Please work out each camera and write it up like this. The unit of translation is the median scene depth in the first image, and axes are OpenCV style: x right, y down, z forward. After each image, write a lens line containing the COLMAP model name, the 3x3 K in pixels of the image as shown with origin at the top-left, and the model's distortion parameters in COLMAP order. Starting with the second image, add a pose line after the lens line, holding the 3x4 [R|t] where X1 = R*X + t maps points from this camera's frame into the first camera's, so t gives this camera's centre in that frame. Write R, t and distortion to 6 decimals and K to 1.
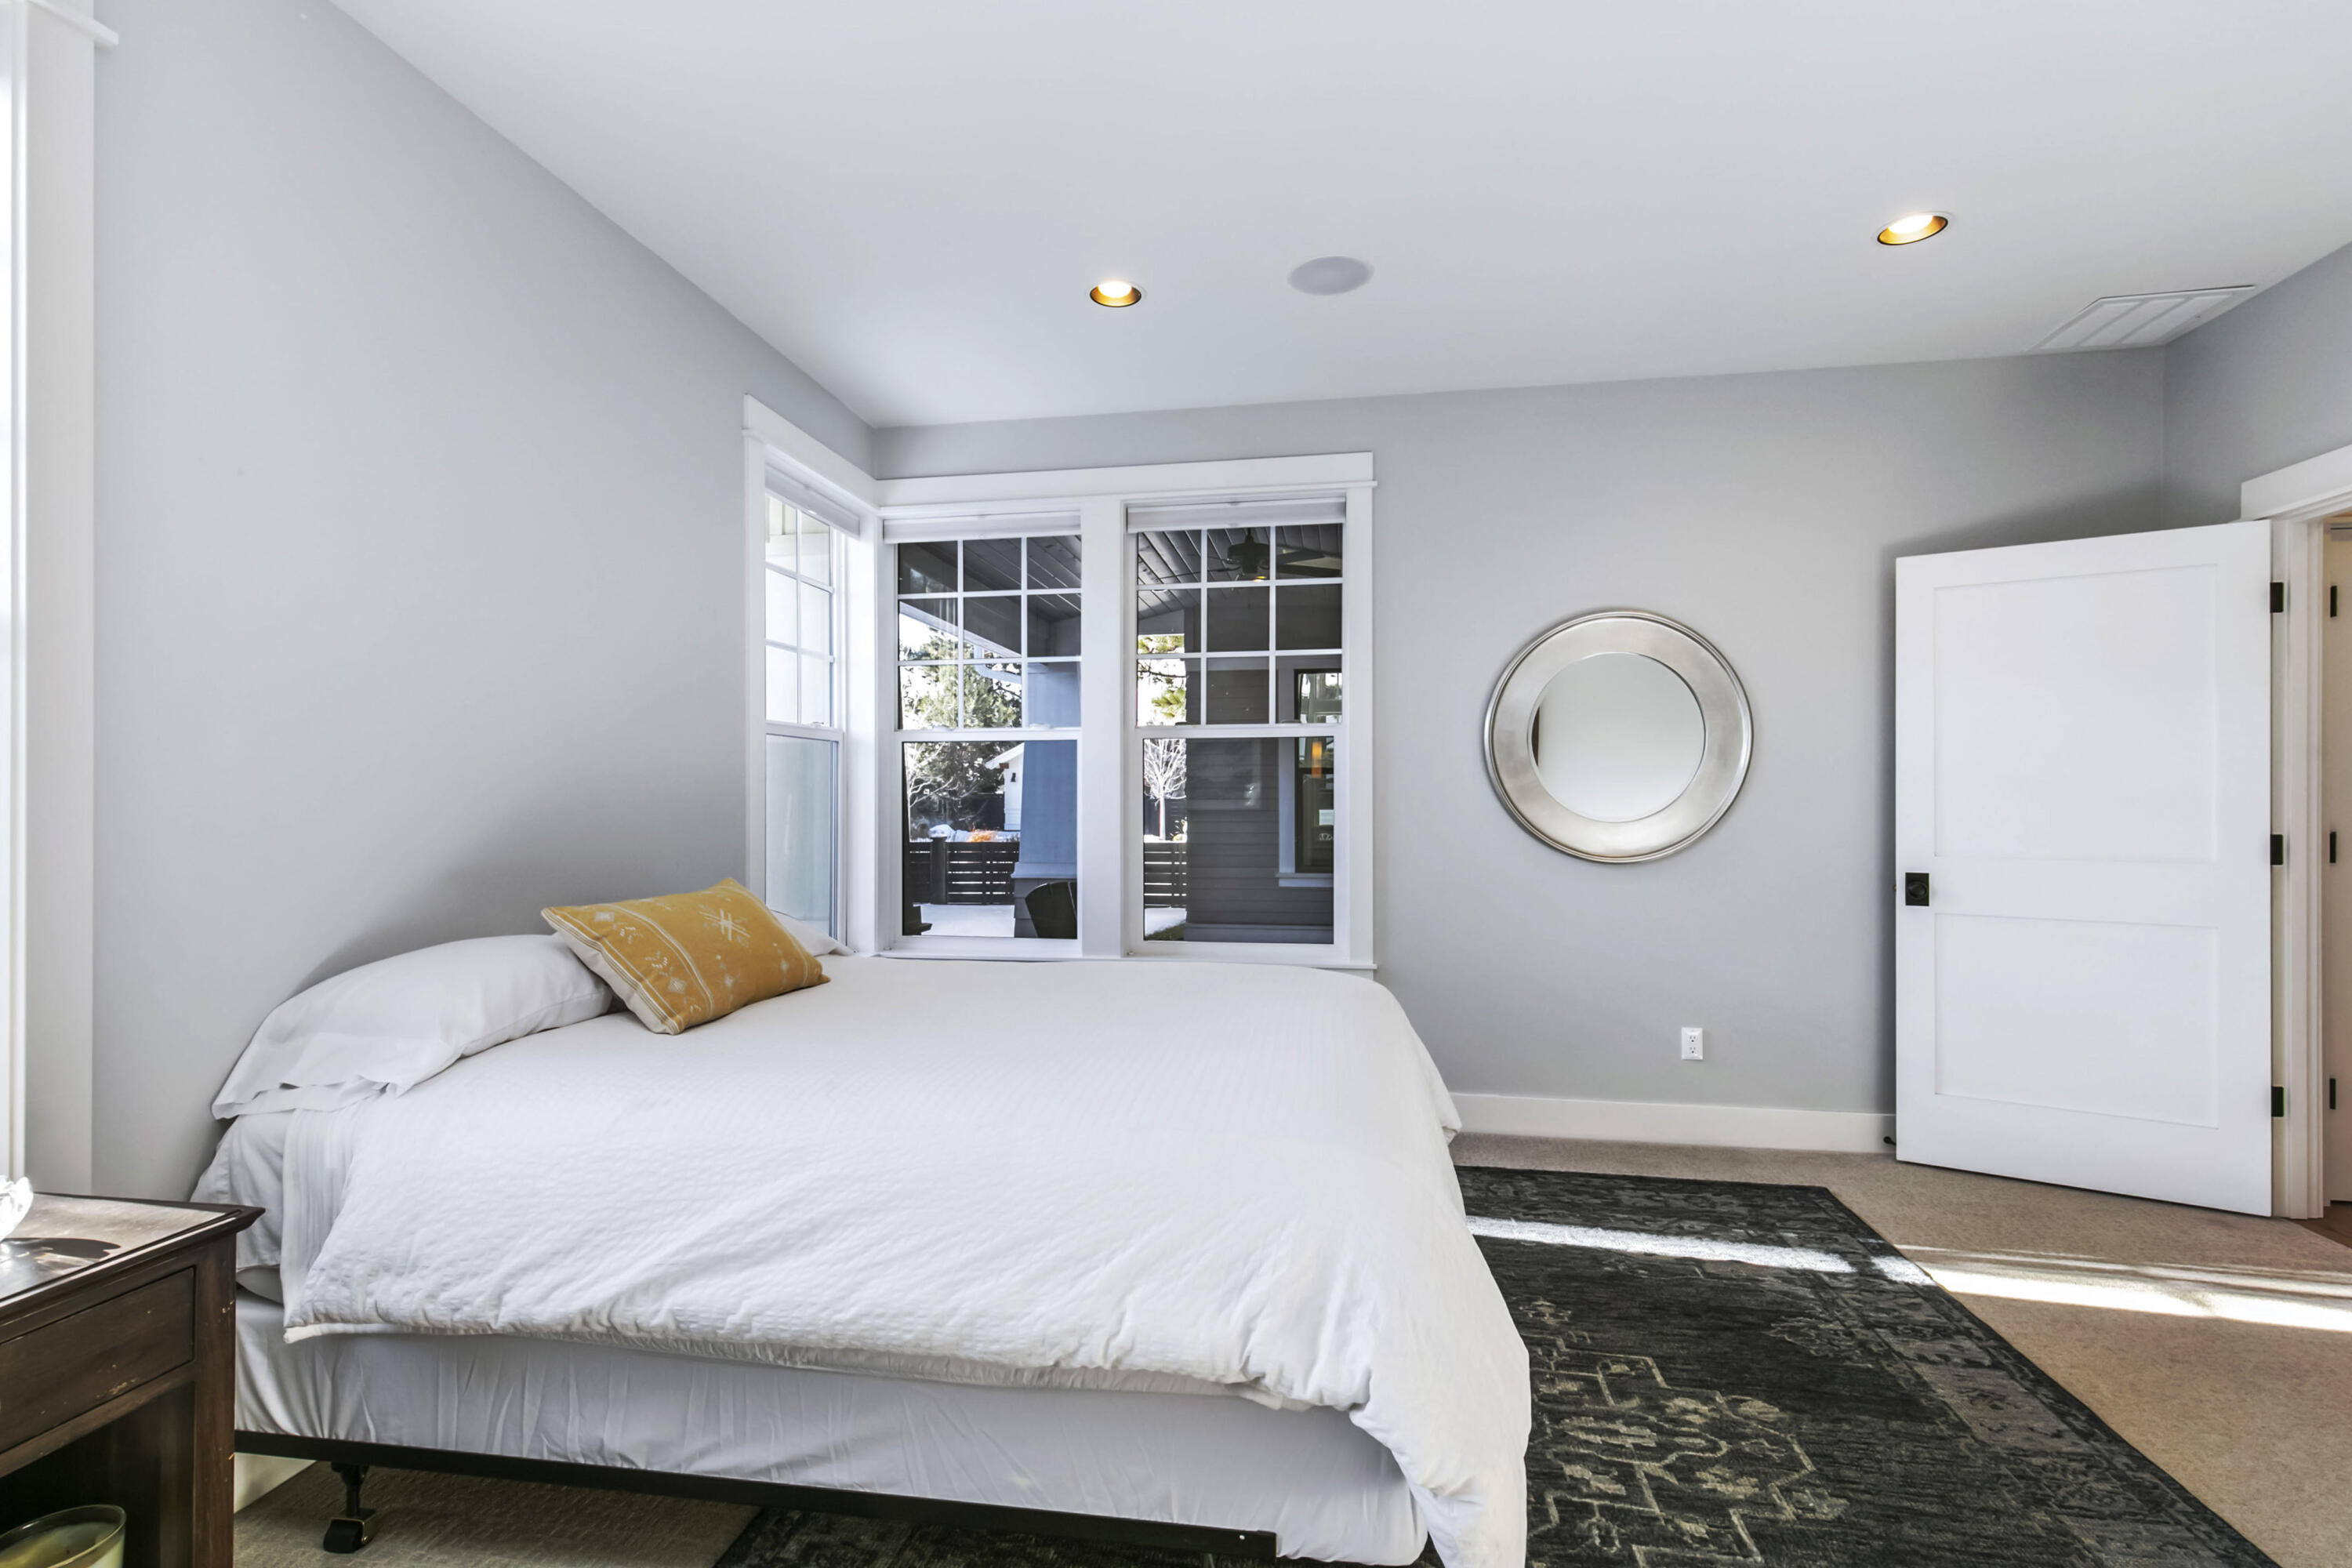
lens RADIAL K [[1075.1, 0, 1175.8], [0, 1075.1, 811.9], [0, 0, 1]] dist [0.004839, -0.000338]
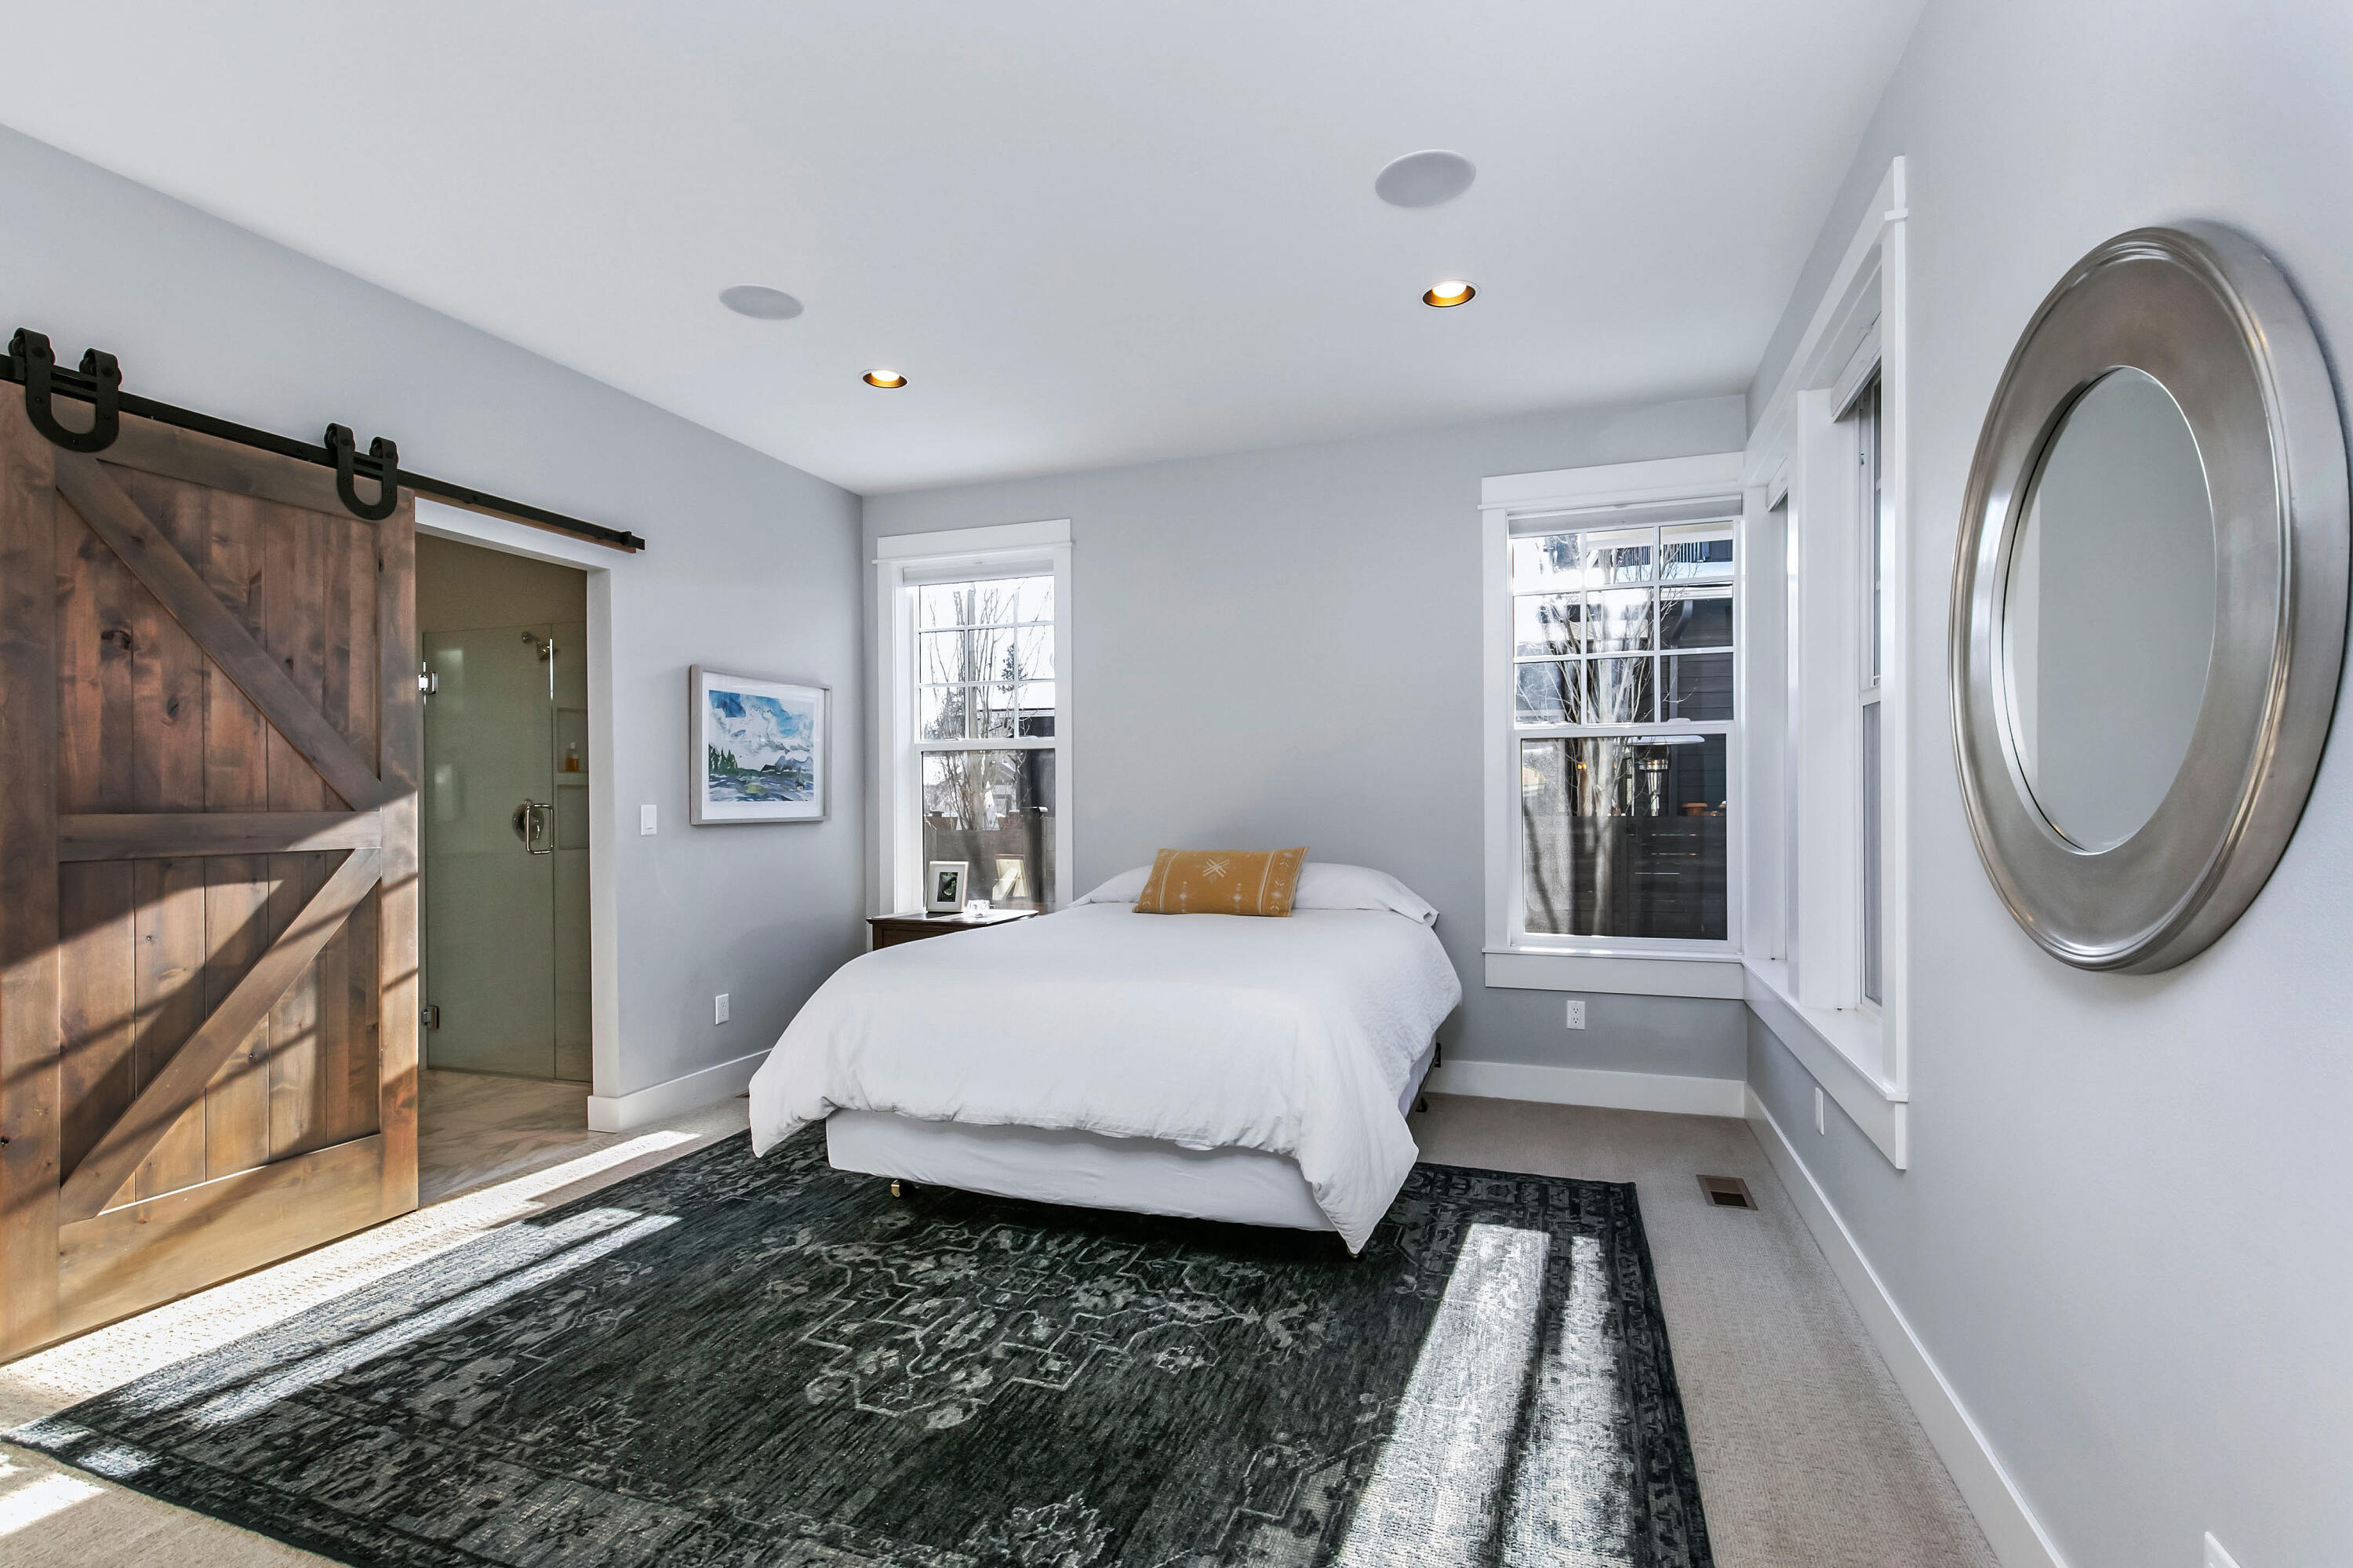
lens RADIAL K [[1075.6, 0, 1176.3], [0, 1075.6, 811.9], [0, 0, 1]] dist [0.004839, -0.000338]
pose [[-0.170738, 0.010287, -0.985263, 1.511672], [0.005998, 0.999938, 0.009401, -0.003318], [0.985298, -0.004304, -0.170789, 1.418413]]
